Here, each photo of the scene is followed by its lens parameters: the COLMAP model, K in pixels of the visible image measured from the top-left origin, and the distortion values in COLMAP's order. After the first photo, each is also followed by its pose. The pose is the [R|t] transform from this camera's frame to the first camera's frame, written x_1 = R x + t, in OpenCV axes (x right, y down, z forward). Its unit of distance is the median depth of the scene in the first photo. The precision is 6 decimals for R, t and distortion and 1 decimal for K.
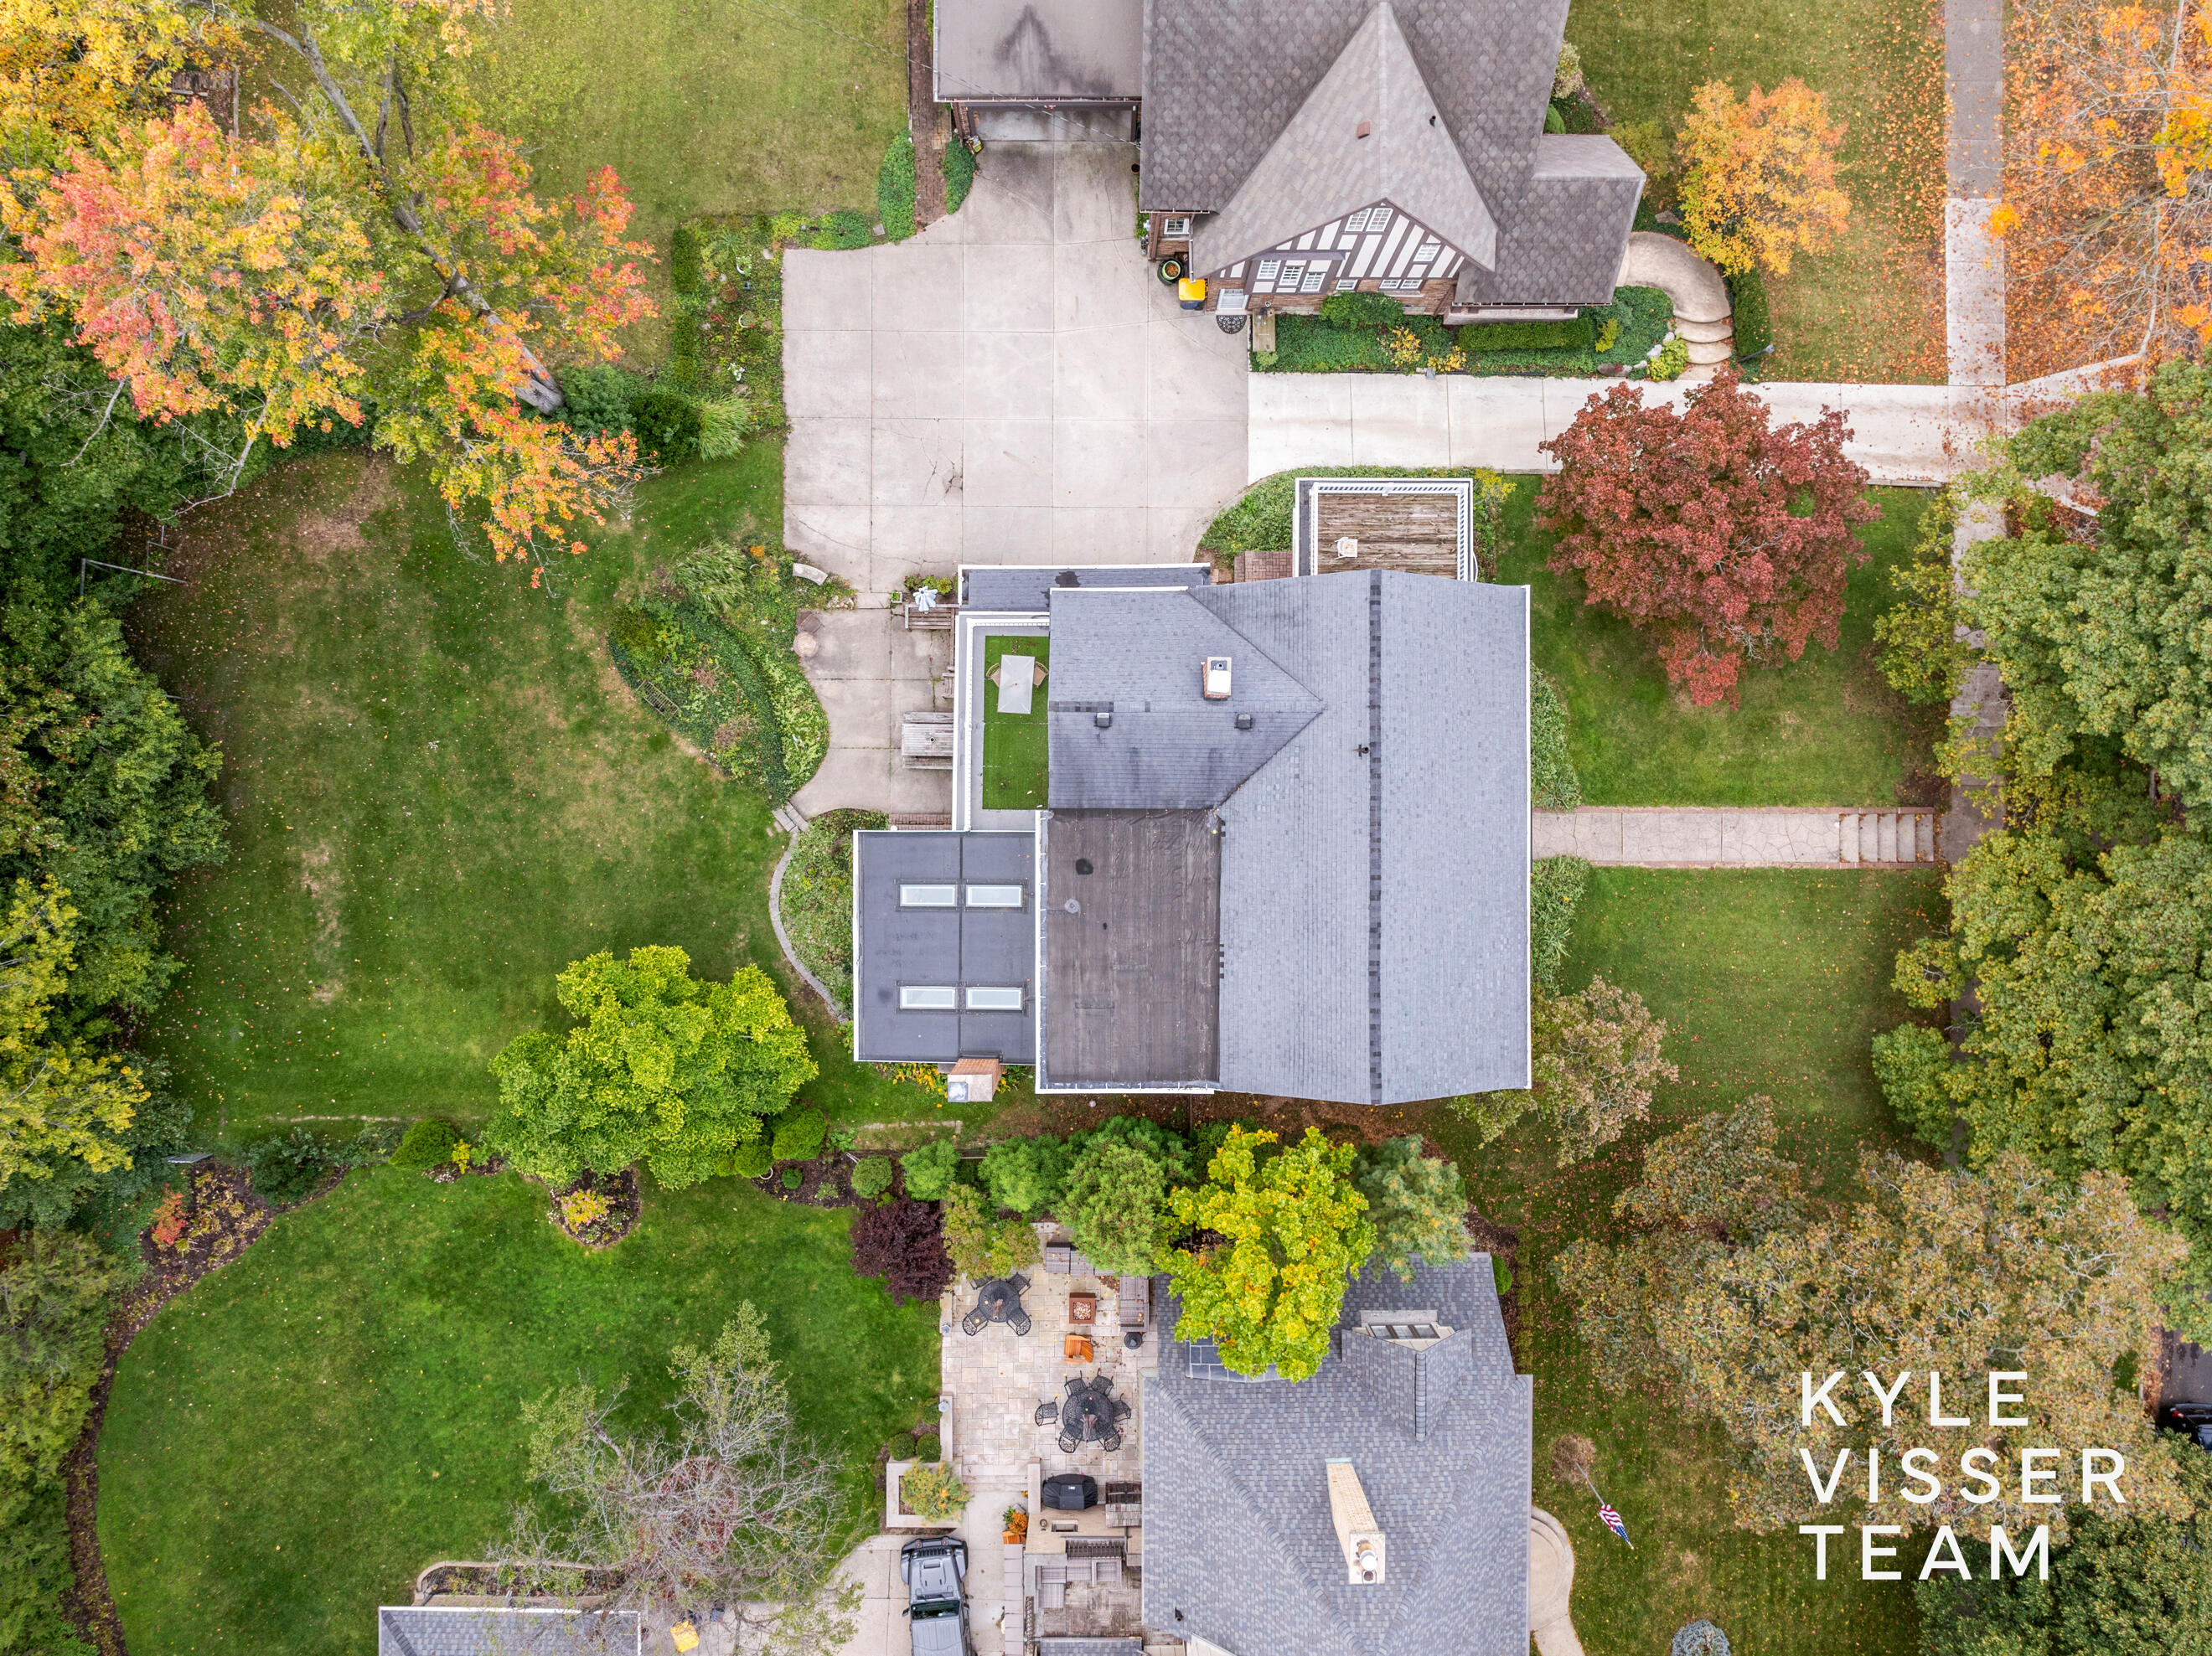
lens RADIAL K [[1546.7, 0, 1100.3], [0, 1546.7, 834.6], [0, 0, 1]] dist [-0.031468, -0.005543]
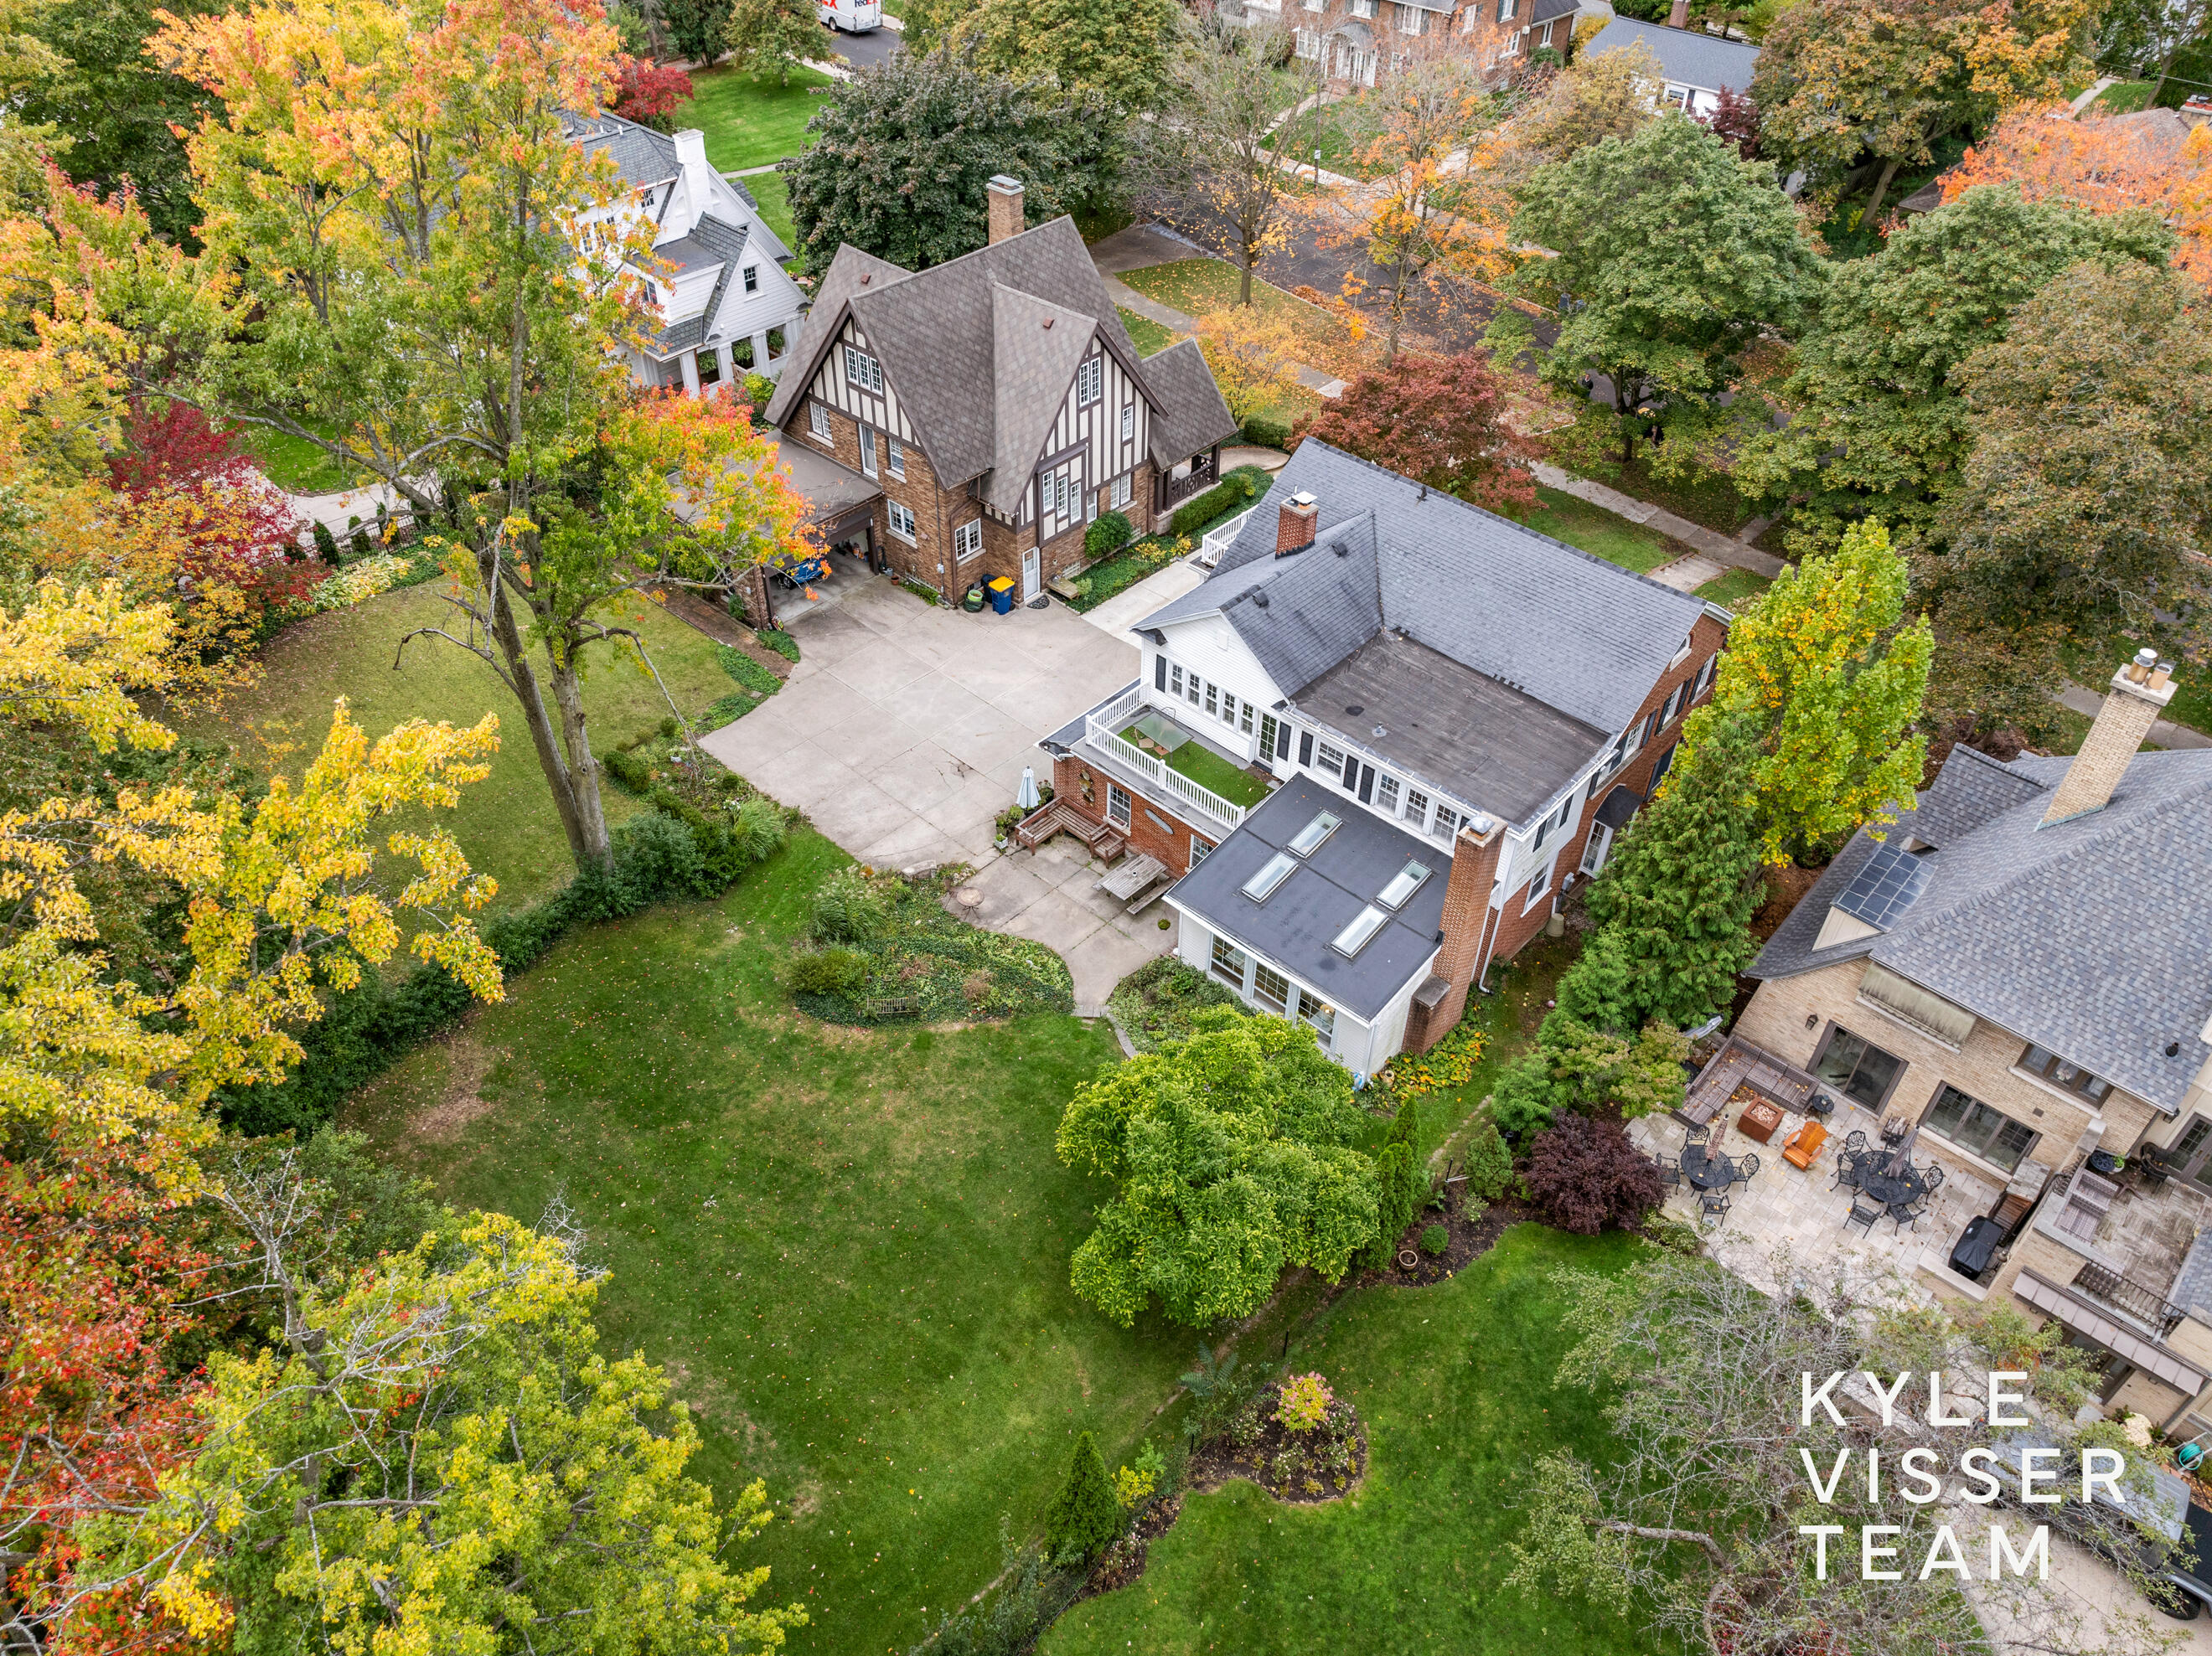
lens RADIAL K [[1546.7, 0, 1100.3], [0, 1546.7, 834.6], [0, 0, 1]] dist [-0.031468, -0.005543]
pose [[0.679857, -0.481669, 0.552983, -0.638916], [0.733332, 0.451046, -0.508706, 0.398516], [-0.004393, 0.751368, 0.659869, 0.343195]]
